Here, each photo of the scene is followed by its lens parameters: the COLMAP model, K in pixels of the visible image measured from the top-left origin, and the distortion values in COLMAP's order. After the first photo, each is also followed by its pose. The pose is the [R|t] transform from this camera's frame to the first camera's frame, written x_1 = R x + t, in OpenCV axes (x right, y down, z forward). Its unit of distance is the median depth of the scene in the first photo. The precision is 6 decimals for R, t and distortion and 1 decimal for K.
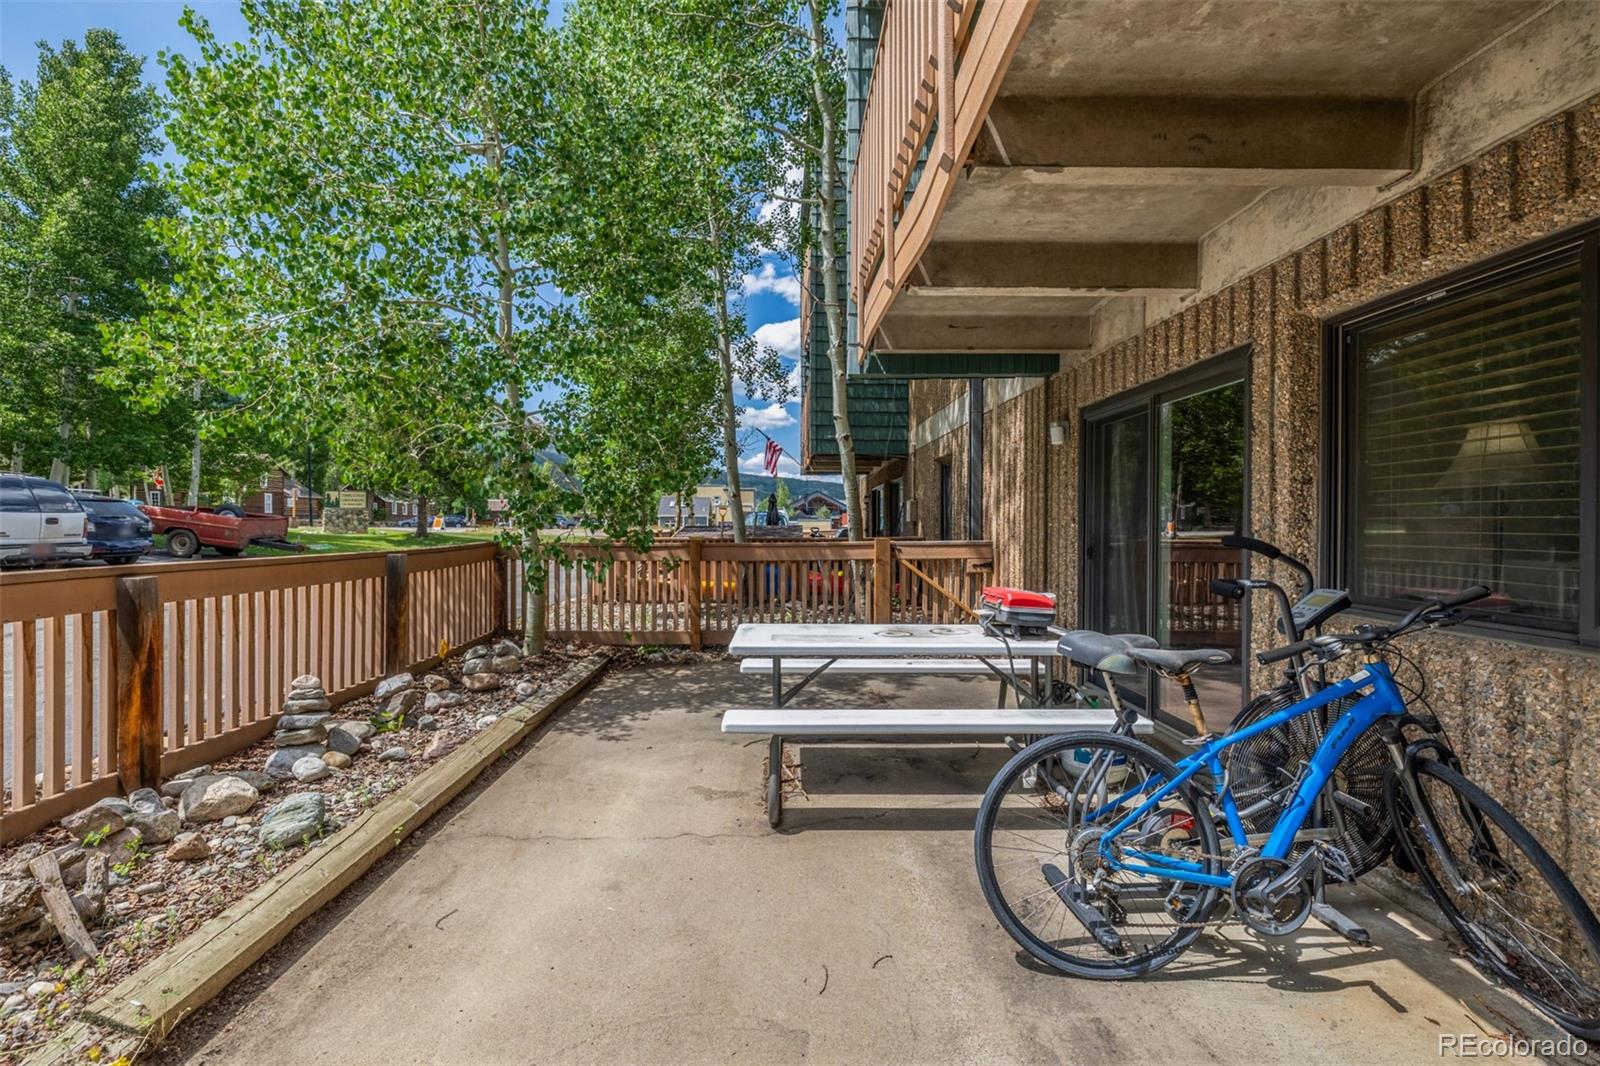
lens RADIAL K [[674.1, 0, 797.2], [0, 674.1, 526.8], [0, 0, 1]] dist [-0.001654, -0.000175]
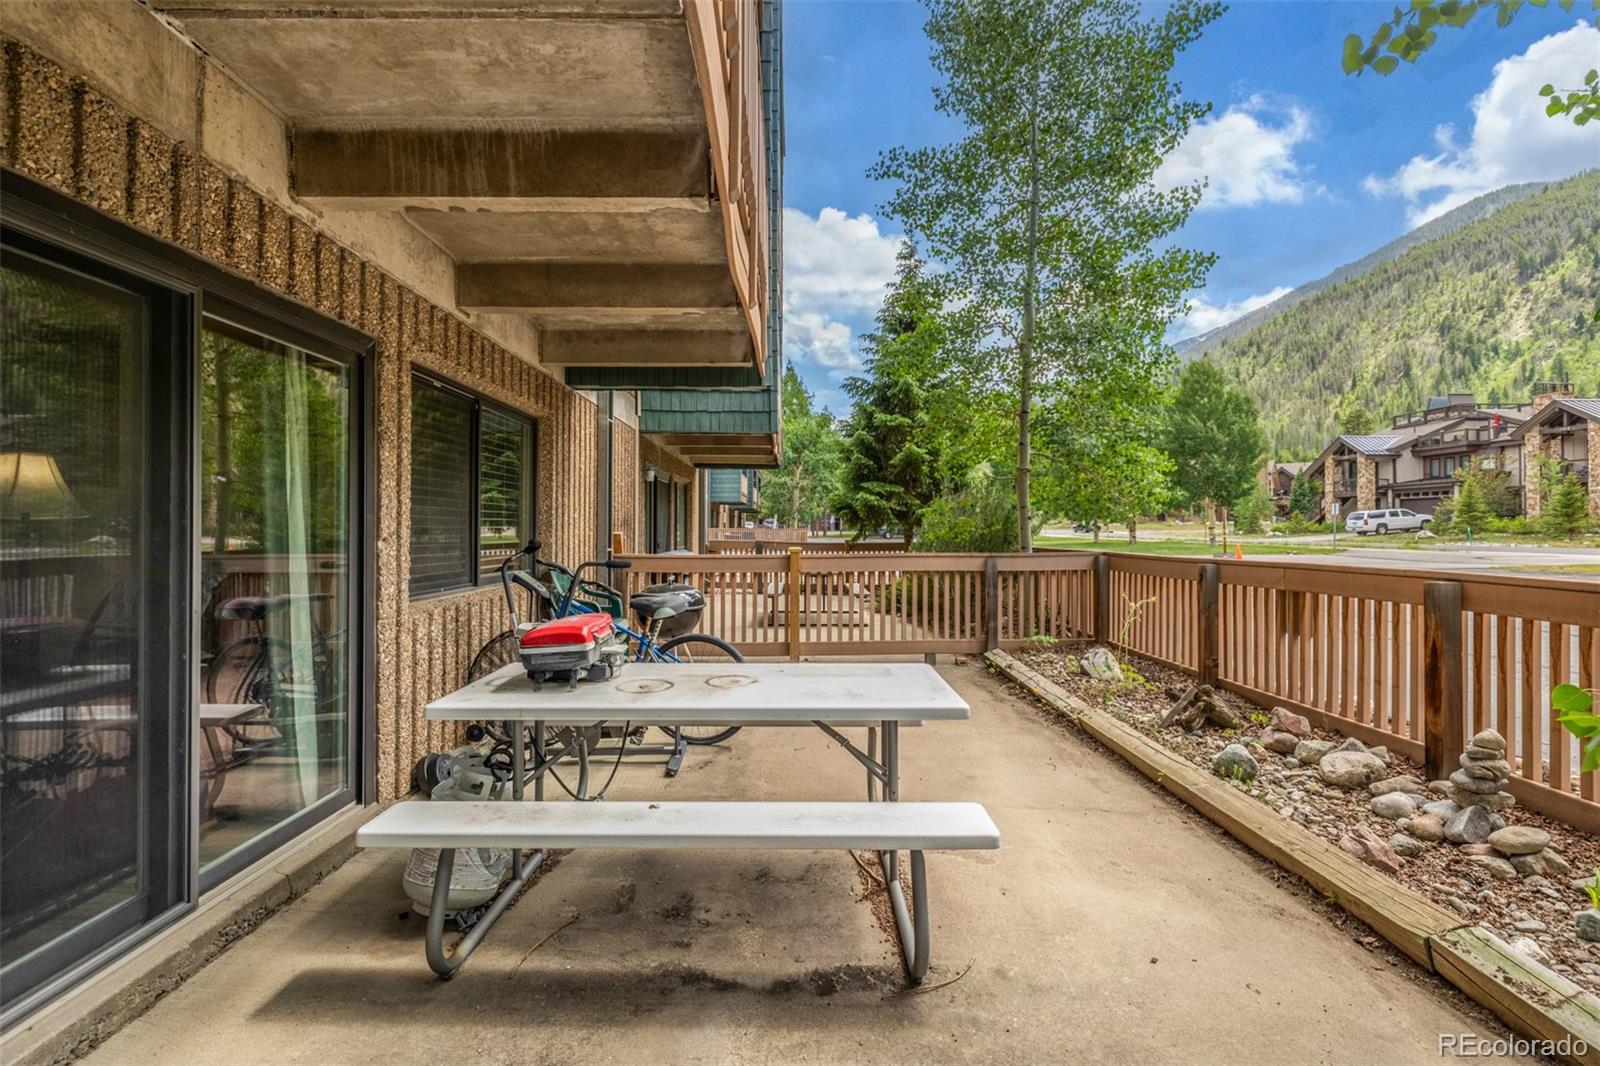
lens RADIAL K [[674.1, 0, 796.4], [0, 674.1, 526.5], [0, 0, 1]] dist [-0.001654, -0.000175]
pose [[-0.999722, -0.007449, 0.022360, 0.072407], [-0.007448, 0.999972, 0.000145, -0.017486], [-0.022361, -0.000022, -0.999750, 2.165244]]
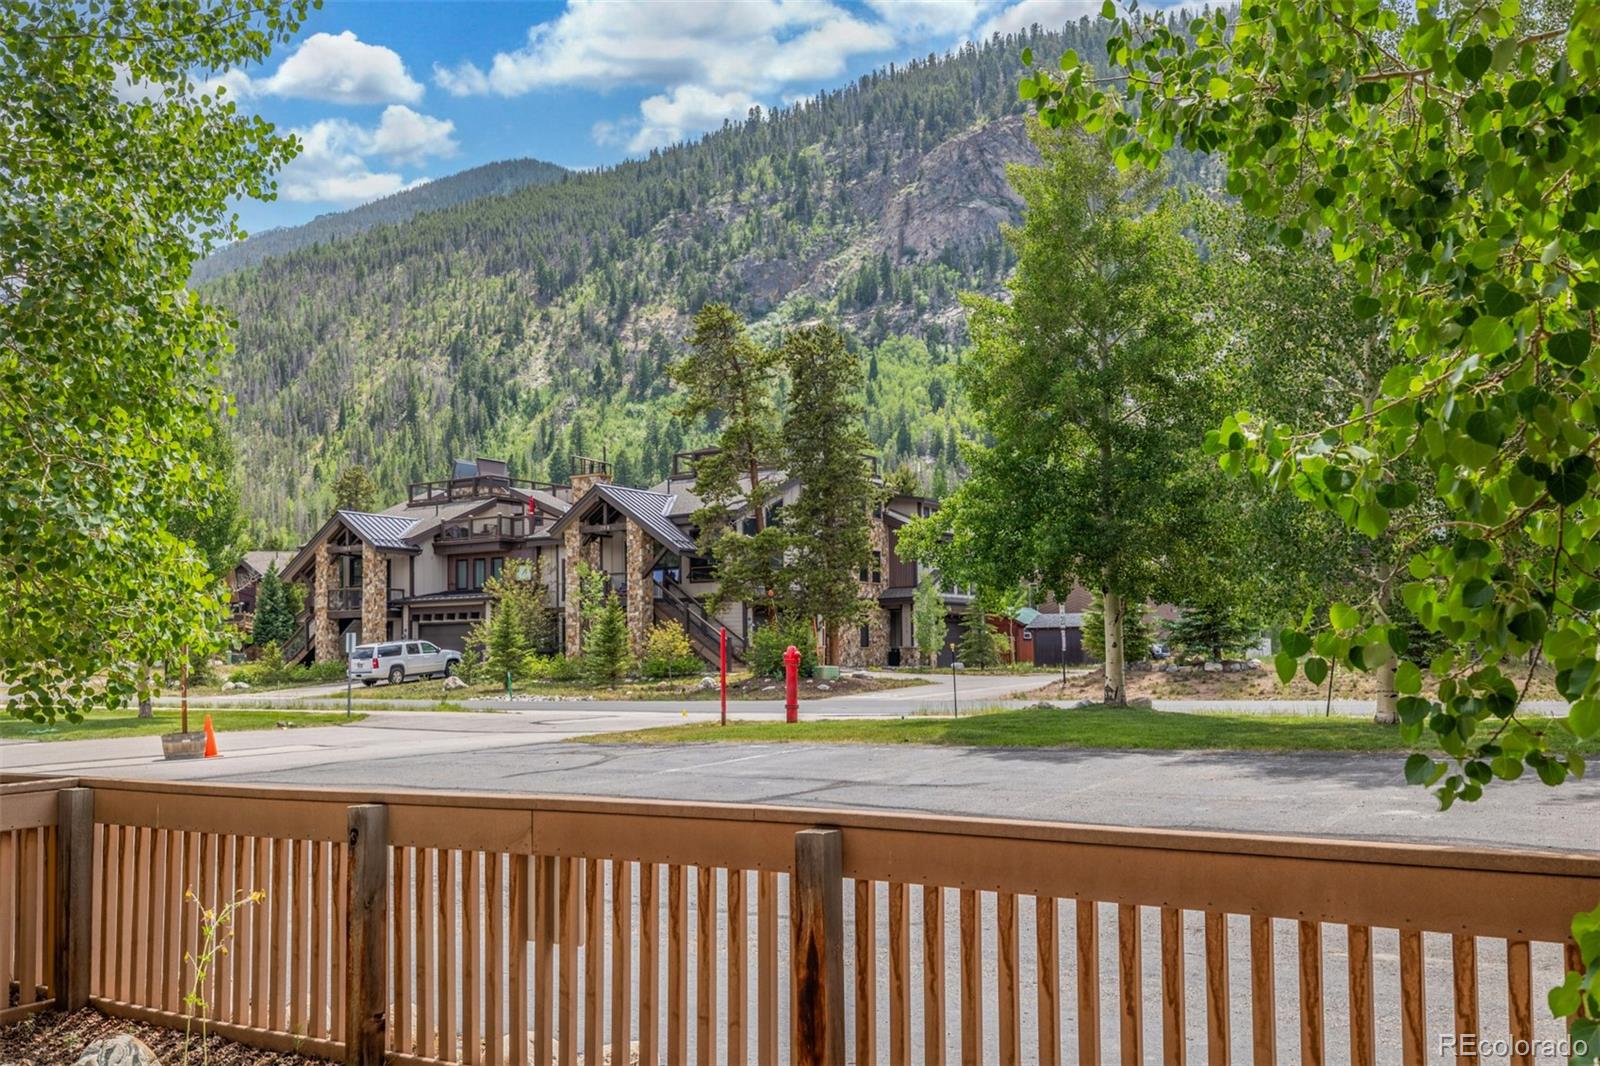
lens RADIAL K [[1459.0, 0, 762.8], [0, 1459.0, 579.7], [0, 0, 1]] dist [0.023057, 0.000000]
pose [[-0.579856, -0.049711, -0.813201, 0.169618], [0.003167, 0.997992, -0.063265, -0.068523], [0.814713, -0.039260, -0.578534, 1.877092]]
